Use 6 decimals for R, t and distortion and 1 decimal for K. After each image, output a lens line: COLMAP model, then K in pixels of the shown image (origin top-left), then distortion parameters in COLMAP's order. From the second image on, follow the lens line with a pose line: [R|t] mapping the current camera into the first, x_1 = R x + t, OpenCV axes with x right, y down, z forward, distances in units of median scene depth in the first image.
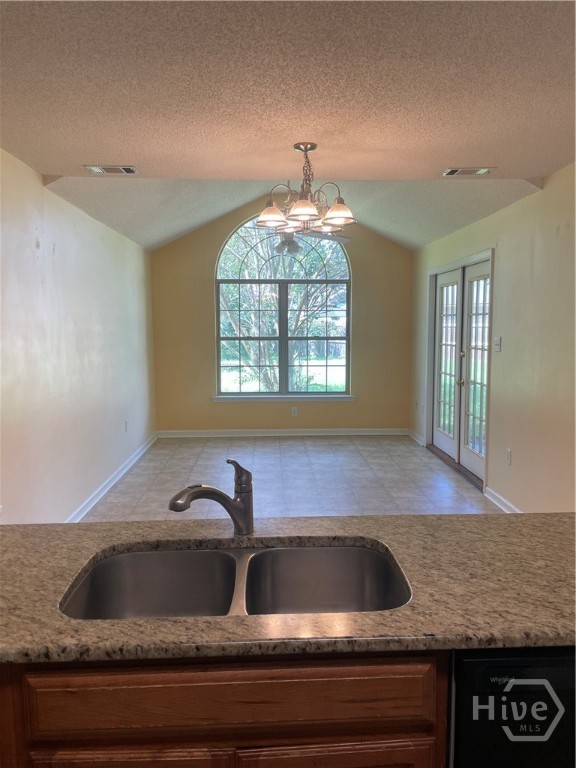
lens RADIAL K [[578.1, 0, 288.0], [0, 578.1, 384.0], [0, 0, 1]] dist [0.105726, -0.140664]
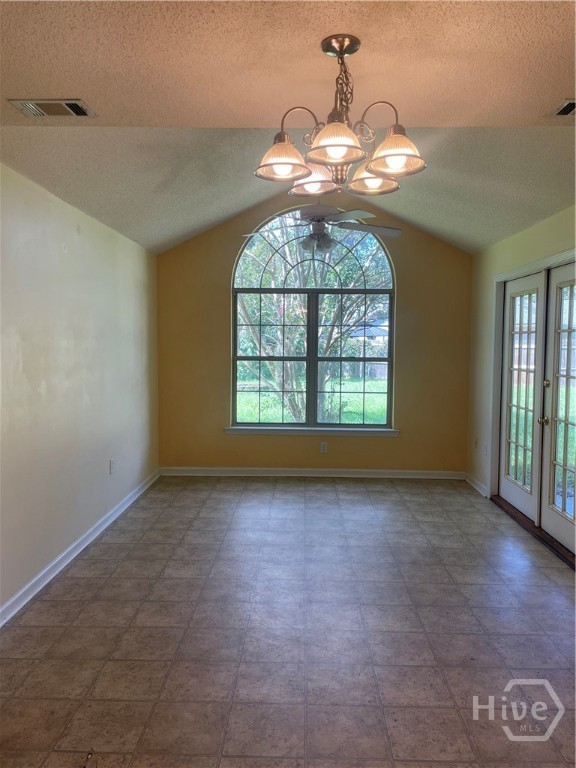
lens RADIAL K [[578.1, 0, 288.0], [0, 578.1, 384.0], [0, 0, 1]] dist [0.105726, -0.140664]
pose [[0.998166, 0.015293, -0.058578, 0.007288], [-0.017208, 0.999329, -0.032325, -0.016238], [0.058044, 0.033274, 0.997759, 0.179701]]
